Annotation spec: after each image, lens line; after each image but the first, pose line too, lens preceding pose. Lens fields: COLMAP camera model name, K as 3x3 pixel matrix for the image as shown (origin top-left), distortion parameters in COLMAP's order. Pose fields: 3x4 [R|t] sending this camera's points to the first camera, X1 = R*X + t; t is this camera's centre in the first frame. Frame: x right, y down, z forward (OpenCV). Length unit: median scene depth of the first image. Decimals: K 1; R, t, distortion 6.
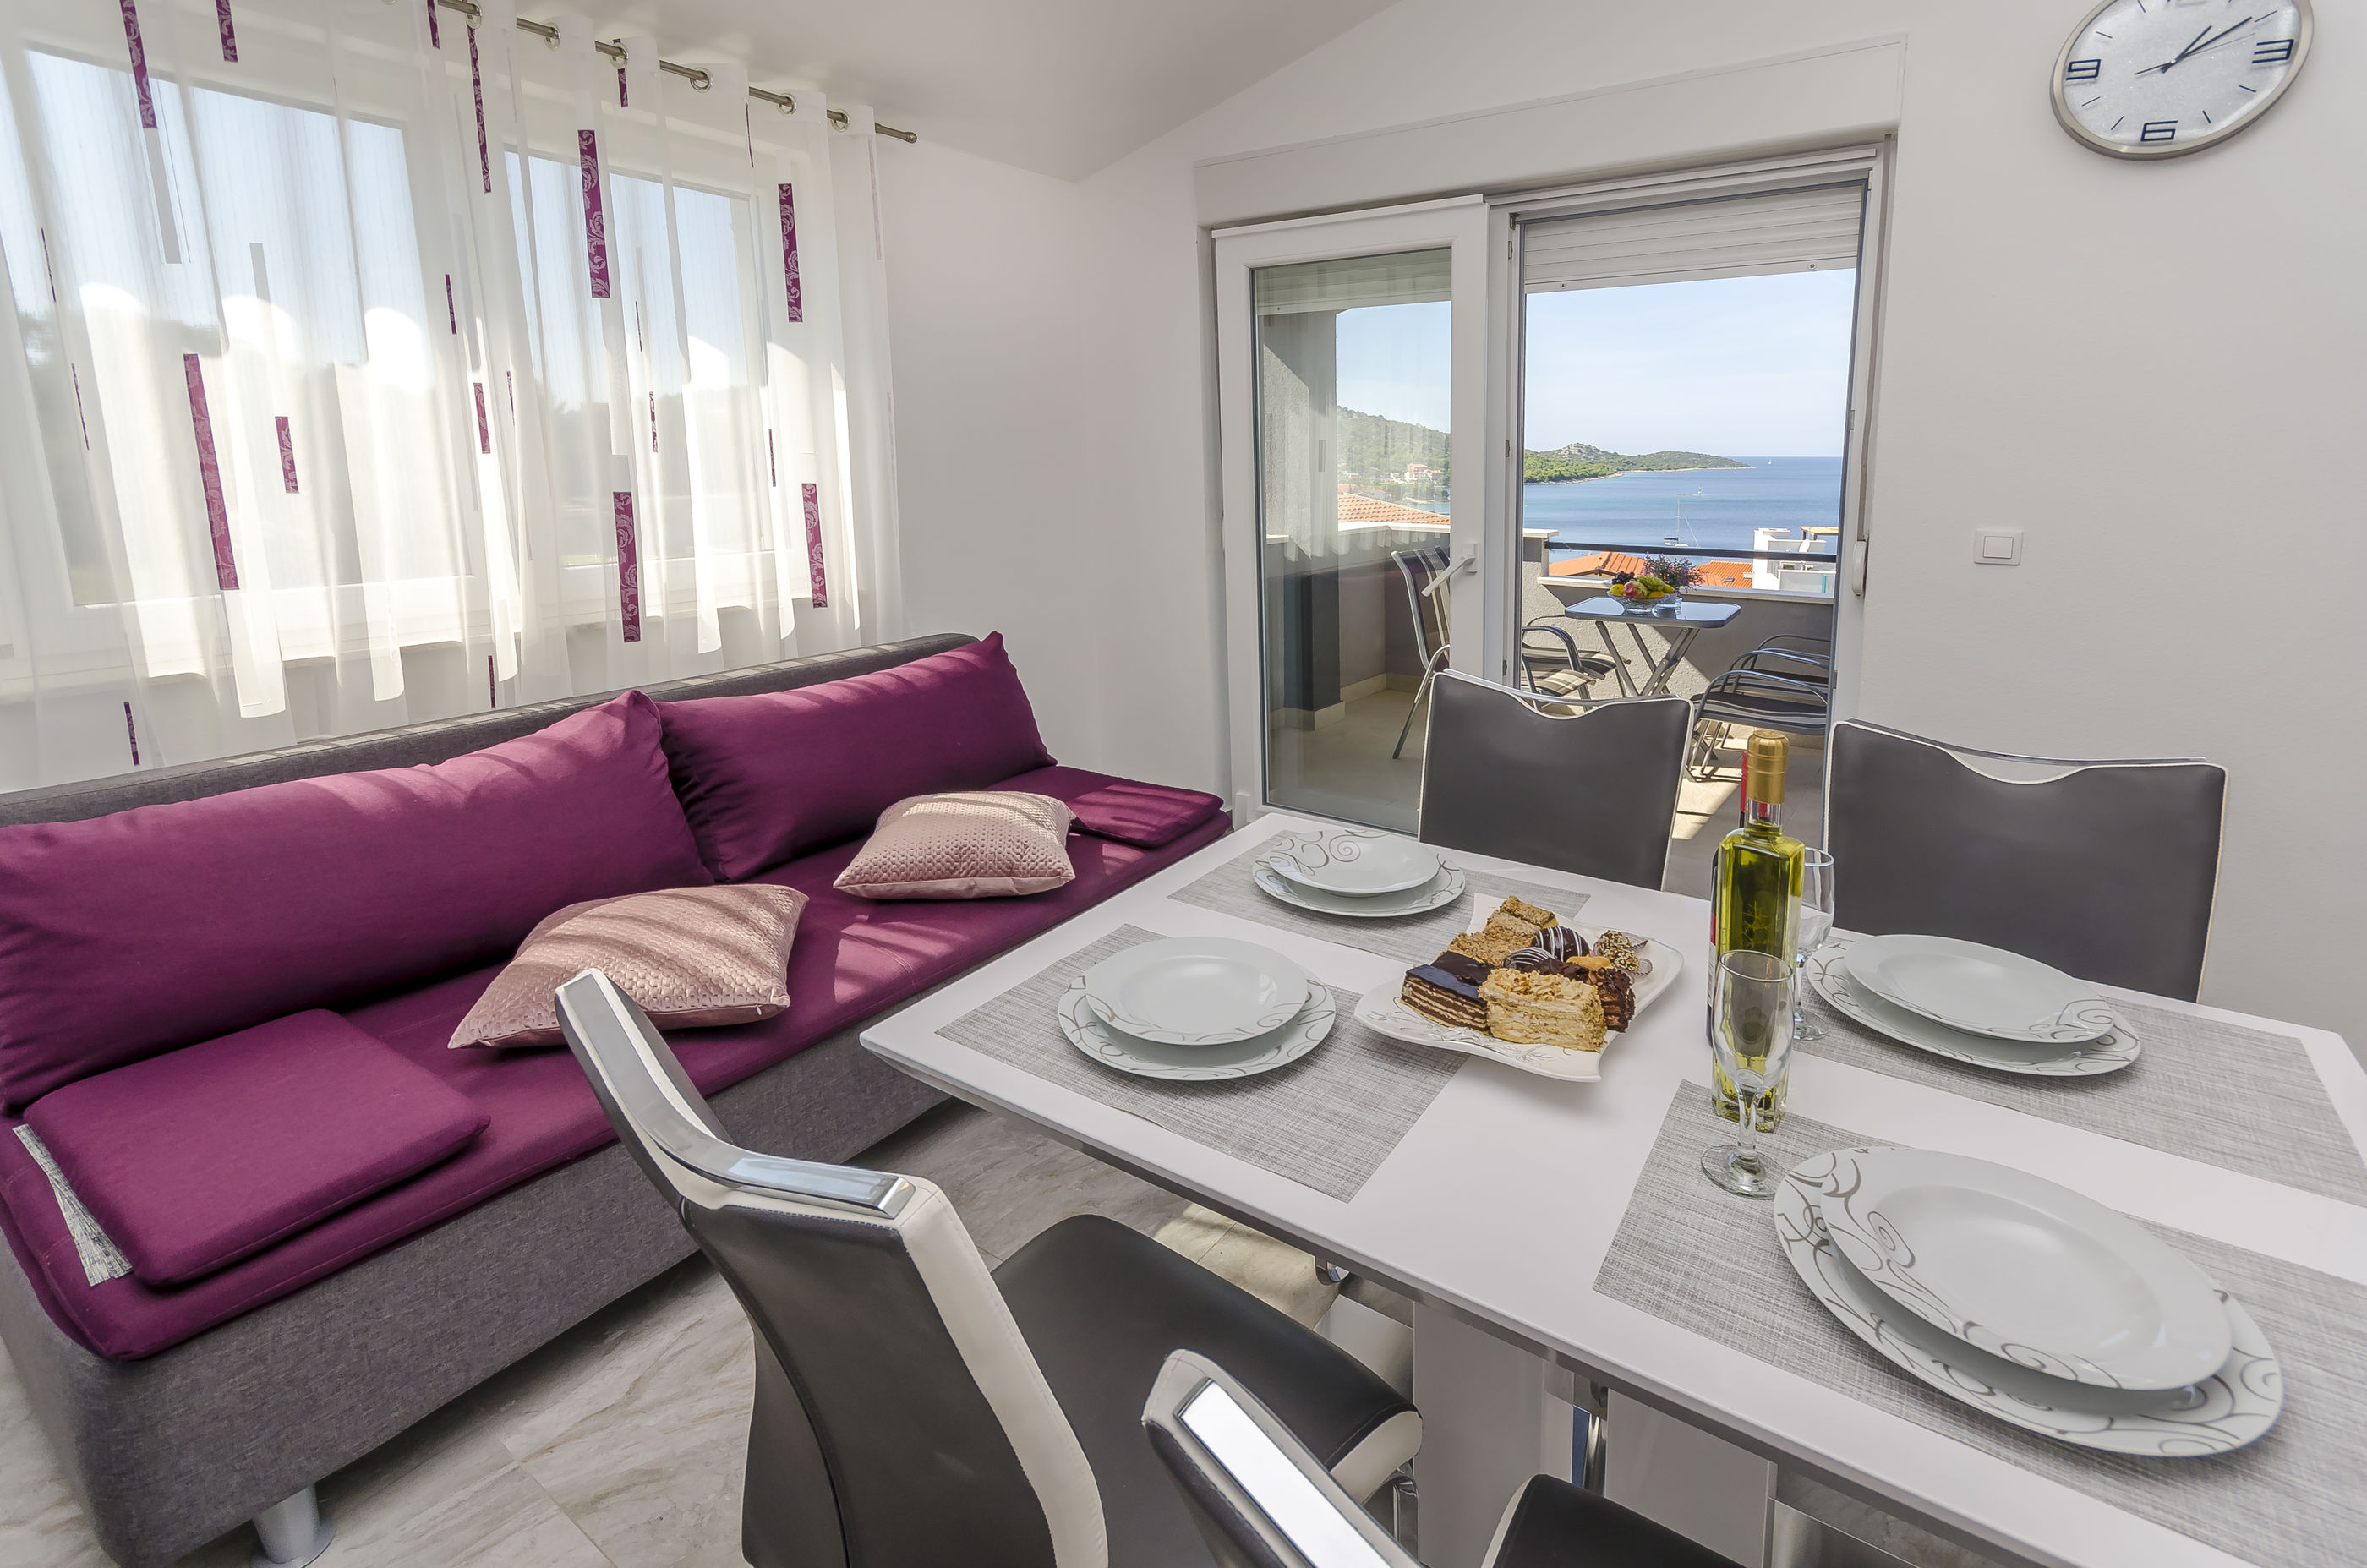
lens RADIAL K [[1021.3, 0, 1172.6], [0, 1021.3, 583.3], [0, 0, 1]] dist [0.009329, 0.000614]
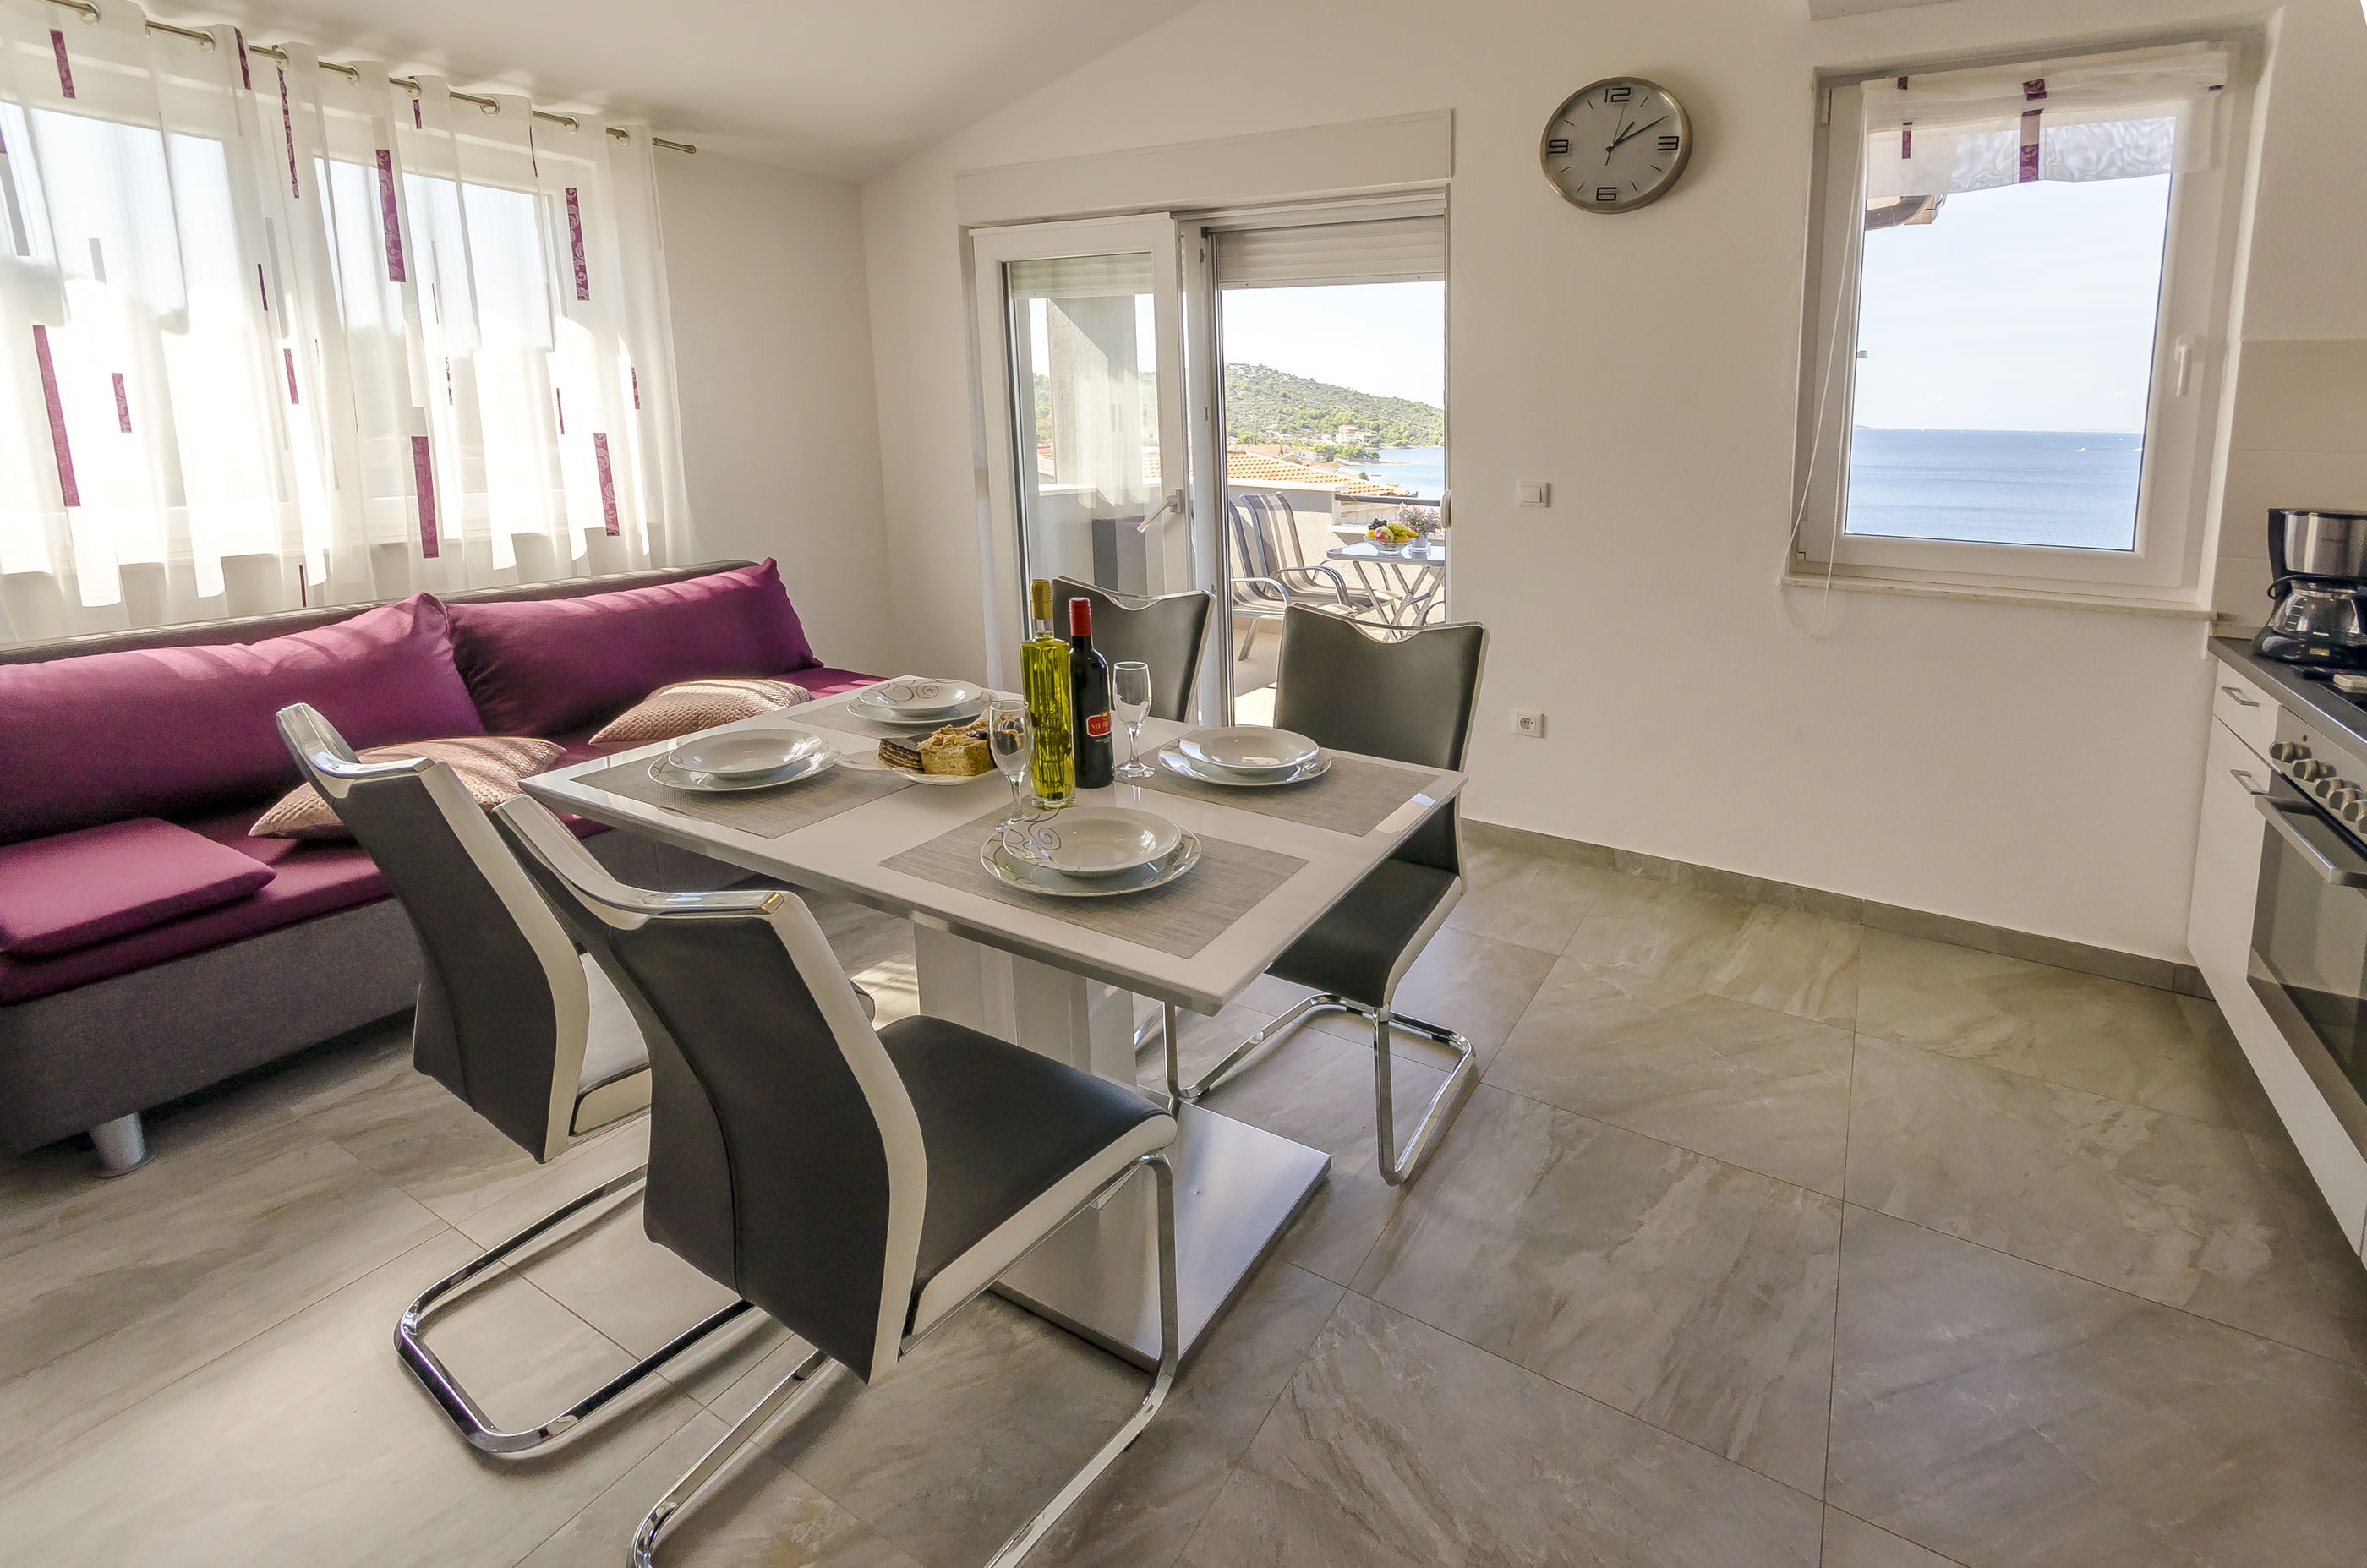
lens RADIAL K [[1021.3, 0, 1209.6], [0, 1021.3, 553.2], [0, 0, 1]] dist [0.009329, 0.000614]
pose [[0.996176, 0.003528, 0.087302, 0.309149], [-0.004369, 0.999946, 0.009446, 0.036052], [-0.087264, -0.009791, 0.996137, -0.328793]]
